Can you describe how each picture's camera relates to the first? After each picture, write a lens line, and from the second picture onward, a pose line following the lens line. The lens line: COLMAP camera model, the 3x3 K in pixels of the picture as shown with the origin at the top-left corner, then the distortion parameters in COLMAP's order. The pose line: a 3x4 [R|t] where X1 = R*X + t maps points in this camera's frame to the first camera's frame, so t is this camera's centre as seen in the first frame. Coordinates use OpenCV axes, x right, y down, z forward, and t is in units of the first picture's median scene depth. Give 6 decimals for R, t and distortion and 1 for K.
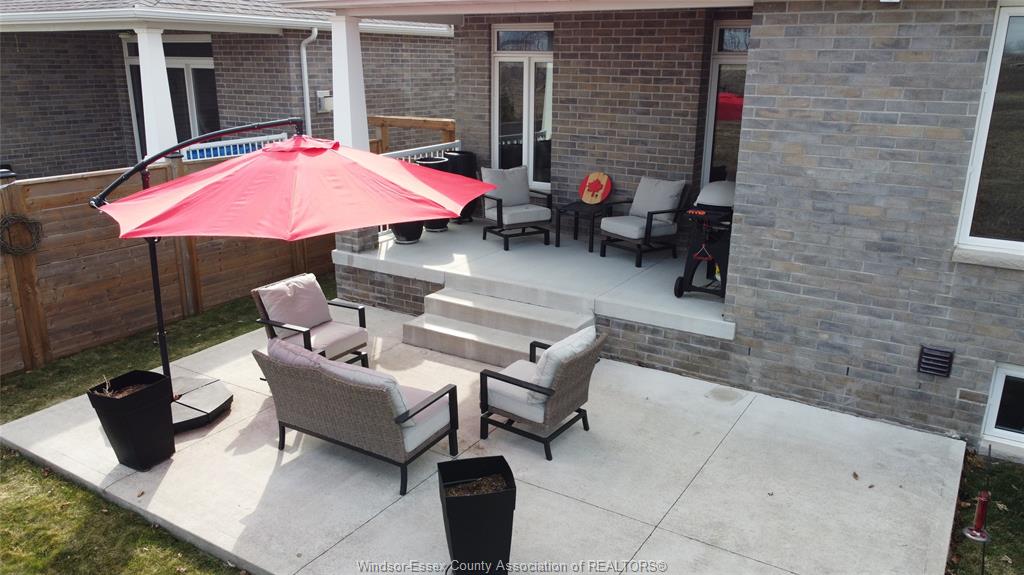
lens RADIAL K [[773.6, 0, 511.5], [0, 773.6, 286.8], [0, 0, 1]] dist [0.003441, -0.007696]
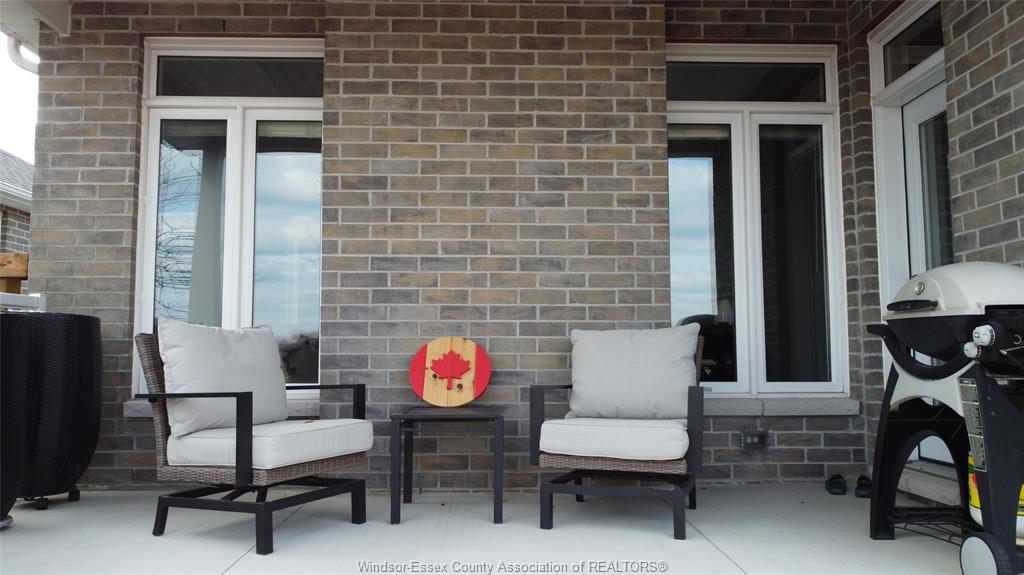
lens RADIAL K [[773.6, 0, 513.8], [0, 773.6, 293.9], [0, 0, 1]] dist [0.003441, -0.007696]
pose [[0.826475, 0.036772, 0.561771, -0.105819], [0.166212, 0.937445, -0.305892, -0.032798], [-0.537878, 0.346185, 0.768663, 0.661151]]
